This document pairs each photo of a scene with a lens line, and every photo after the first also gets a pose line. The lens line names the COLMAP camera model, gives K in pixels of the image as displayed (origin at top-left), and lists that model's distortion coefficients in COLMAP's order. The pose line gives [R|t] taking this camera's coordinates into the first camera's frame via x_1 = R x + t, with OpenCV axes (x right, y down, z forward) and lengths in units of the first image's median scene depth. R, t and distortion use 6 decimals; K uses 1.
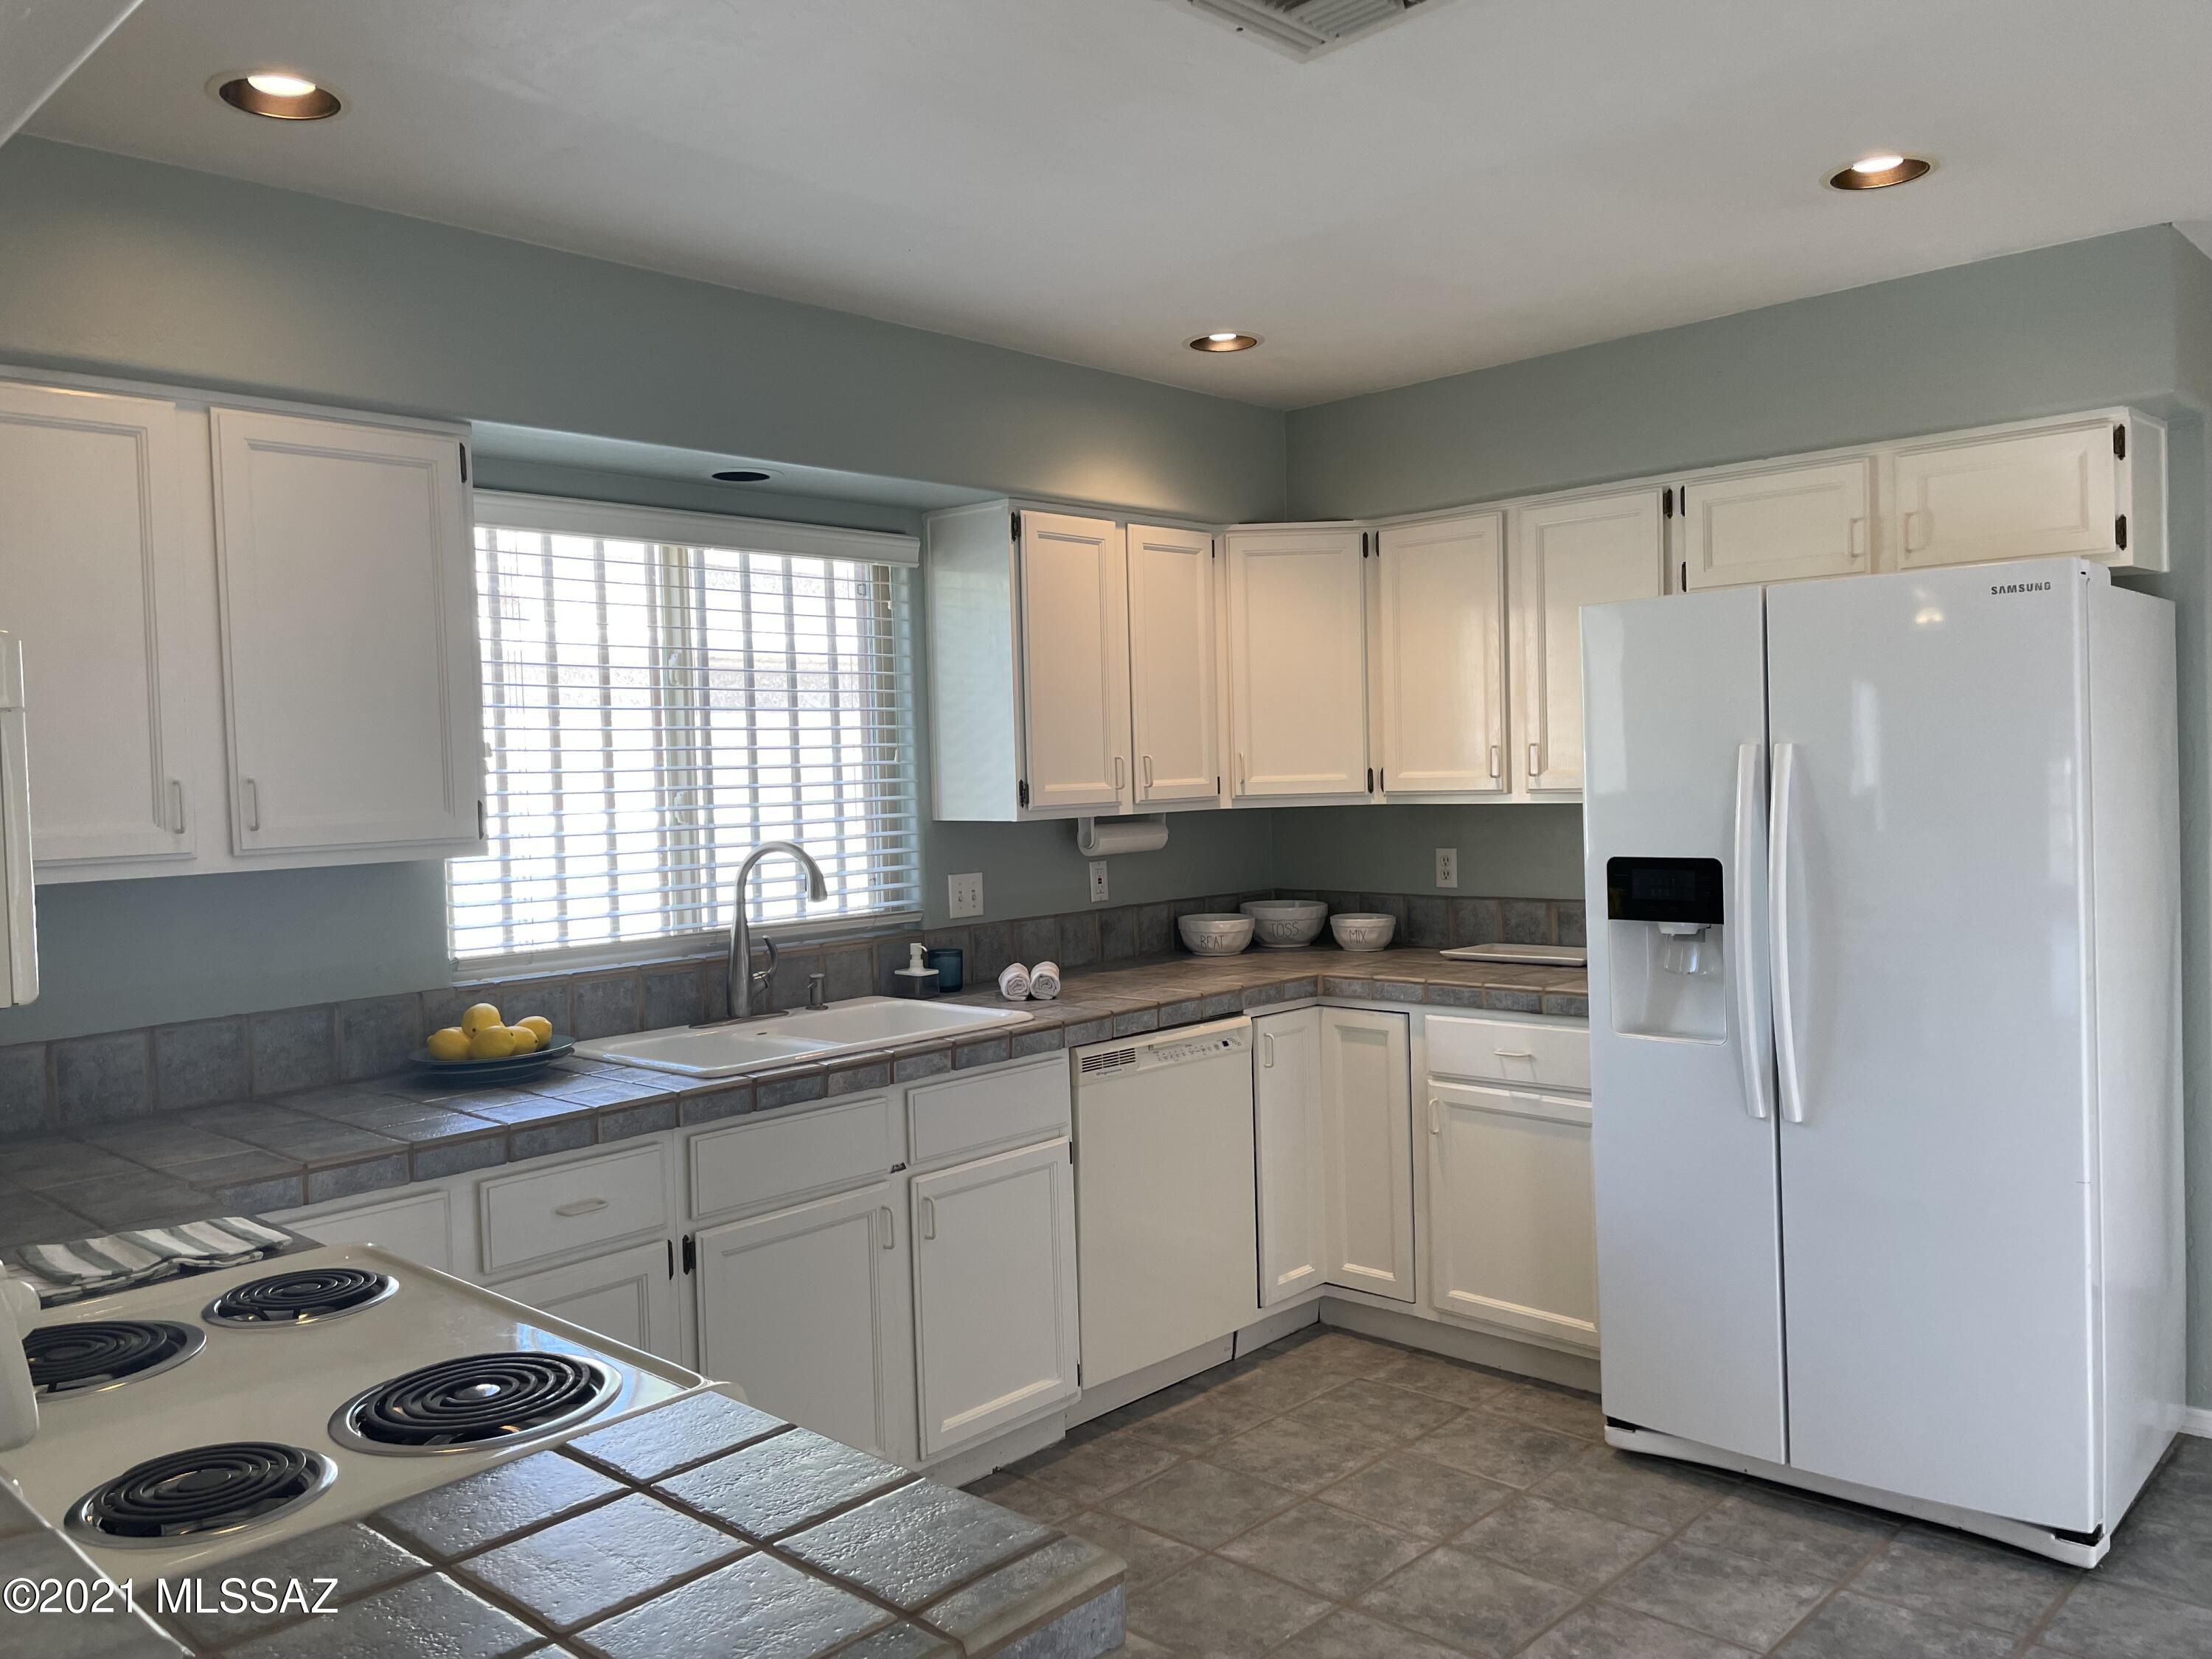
lens RADIAL K [[1670.5, 0, 1106.0], [0, 1670.5, 829.5], [0, 0, 1]] dist [0.104503, -0.137101]
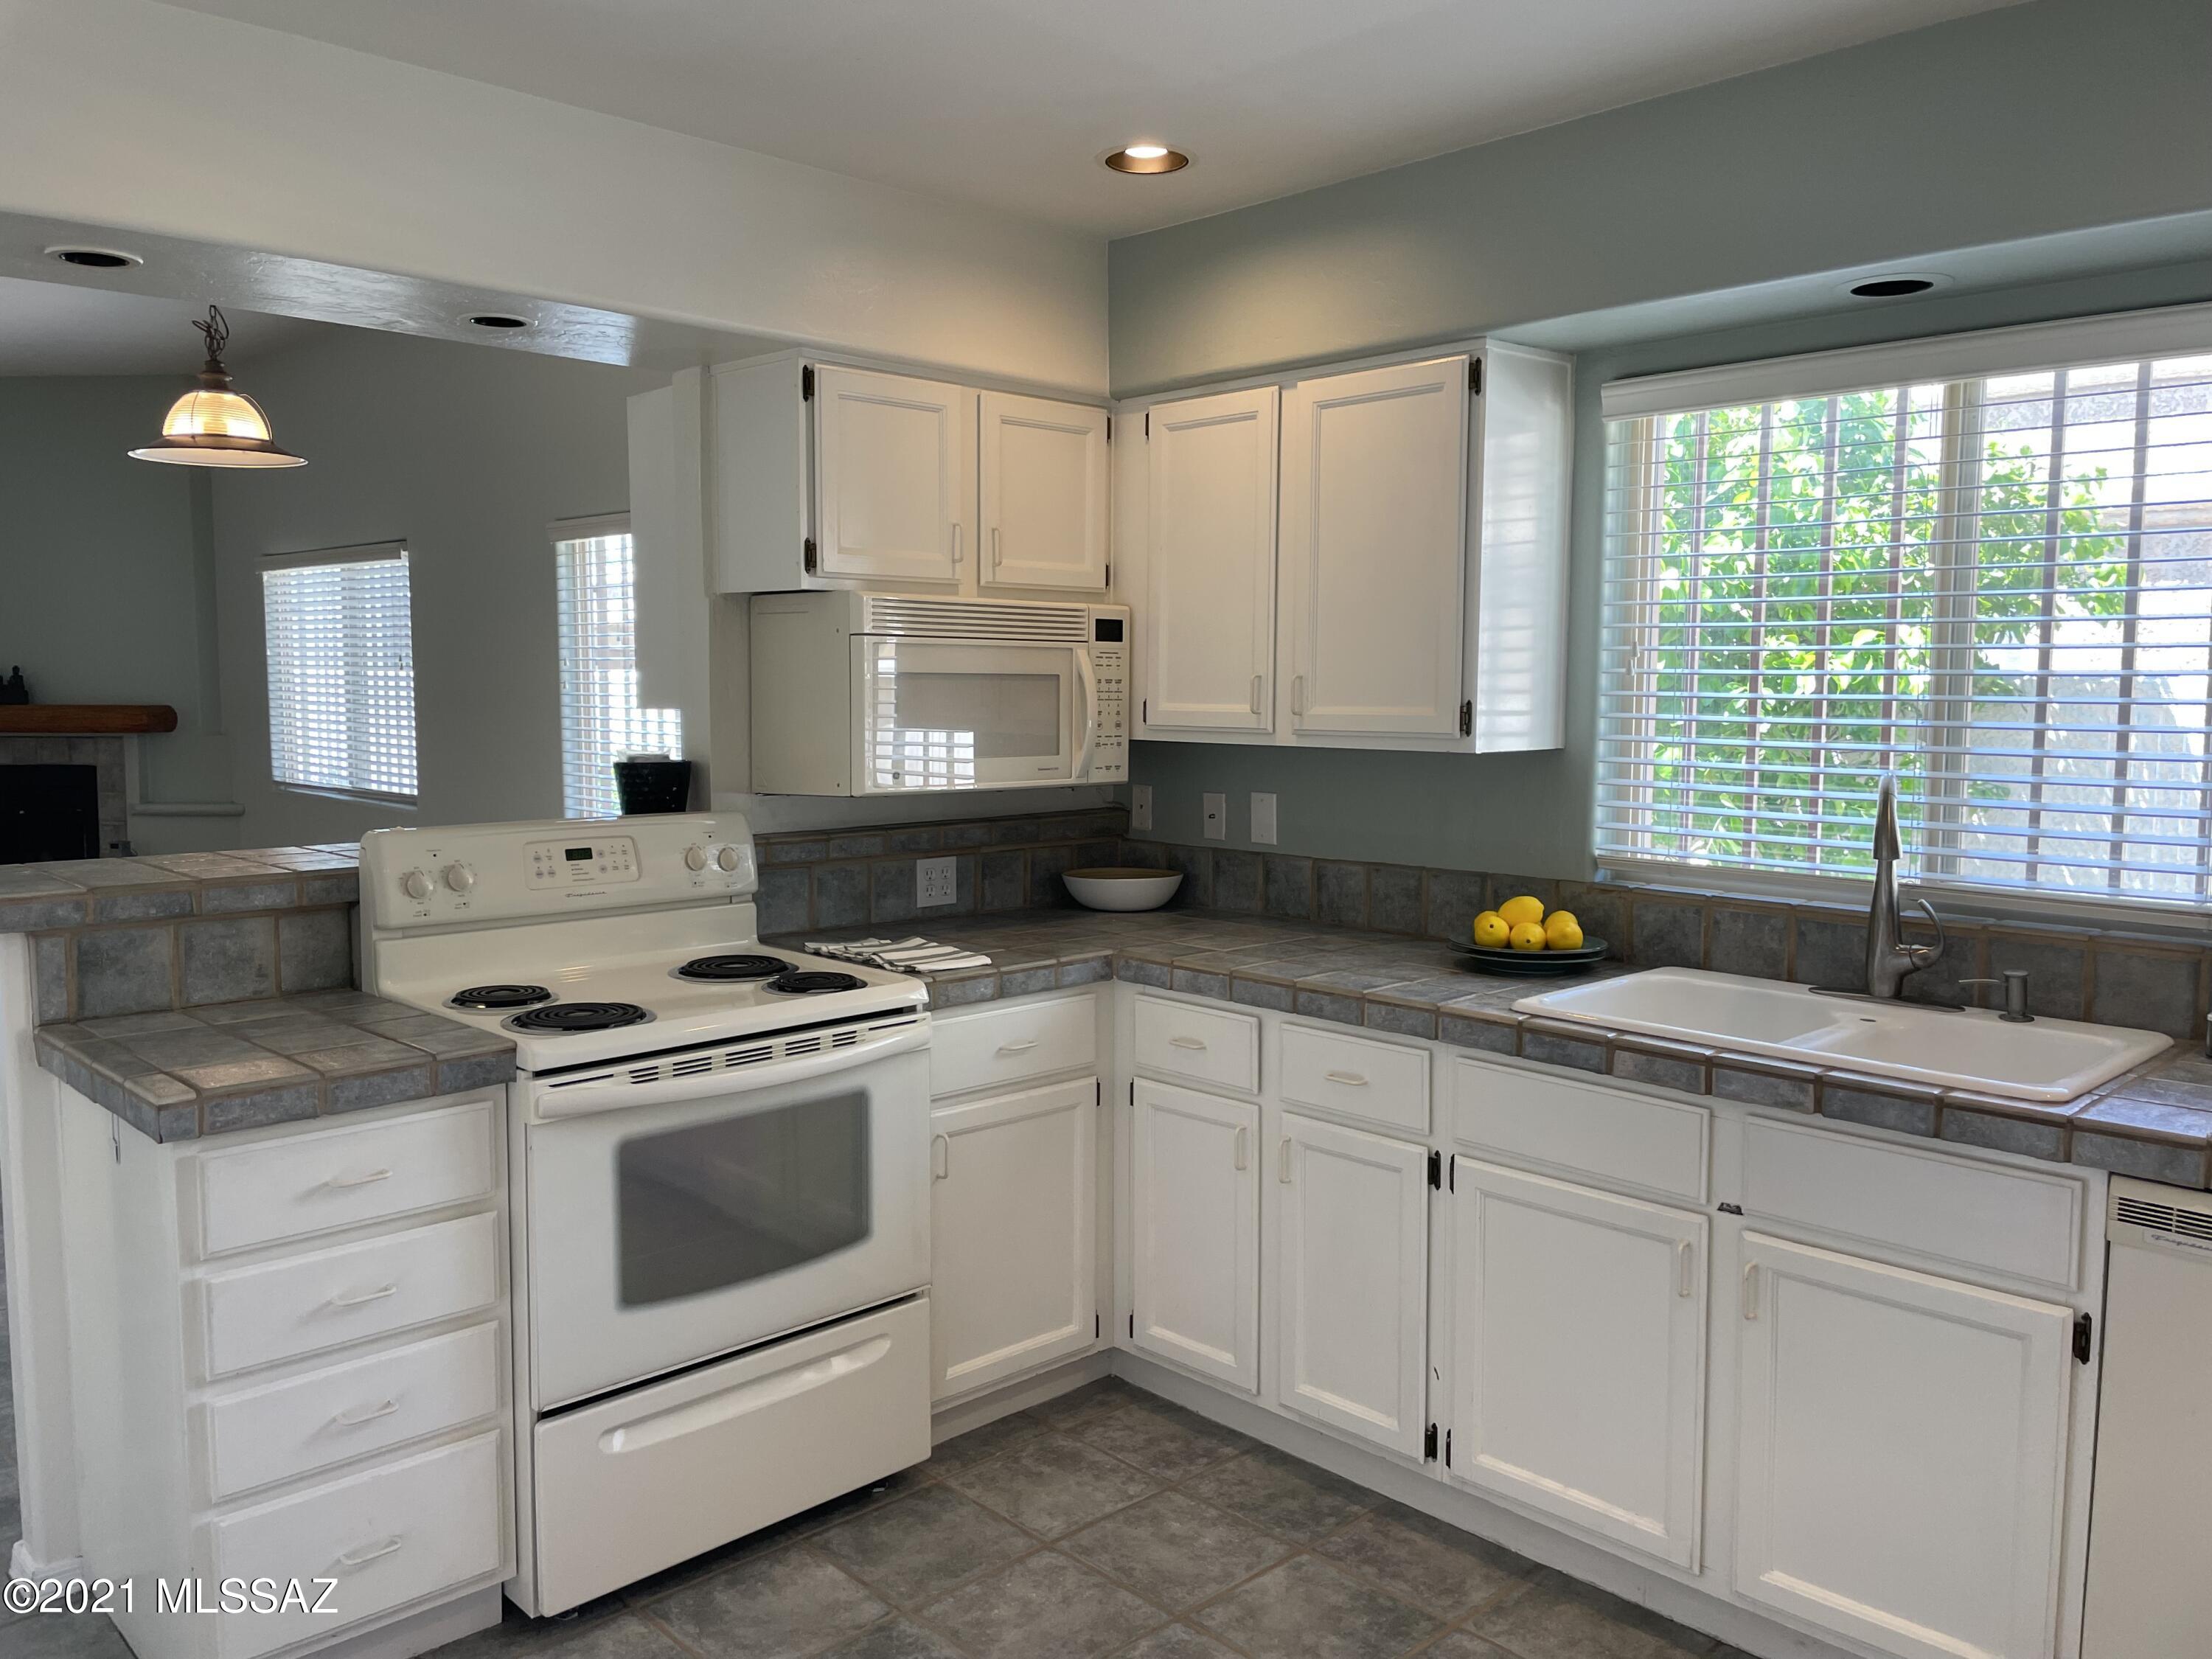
lens RADIAL K [[1670.5, 0, 1106.0], [0, 1670.5, 829.5], [0, 0, 1]] dist [0.104503, -0.137101]
pose [[-0.047395, 0.122506, -0.991336, 0.679112], [-0.038814, 0.991475, 0.124379, -0.058060], [0.998122, 0.044373, -0.042236, 0.798293]]
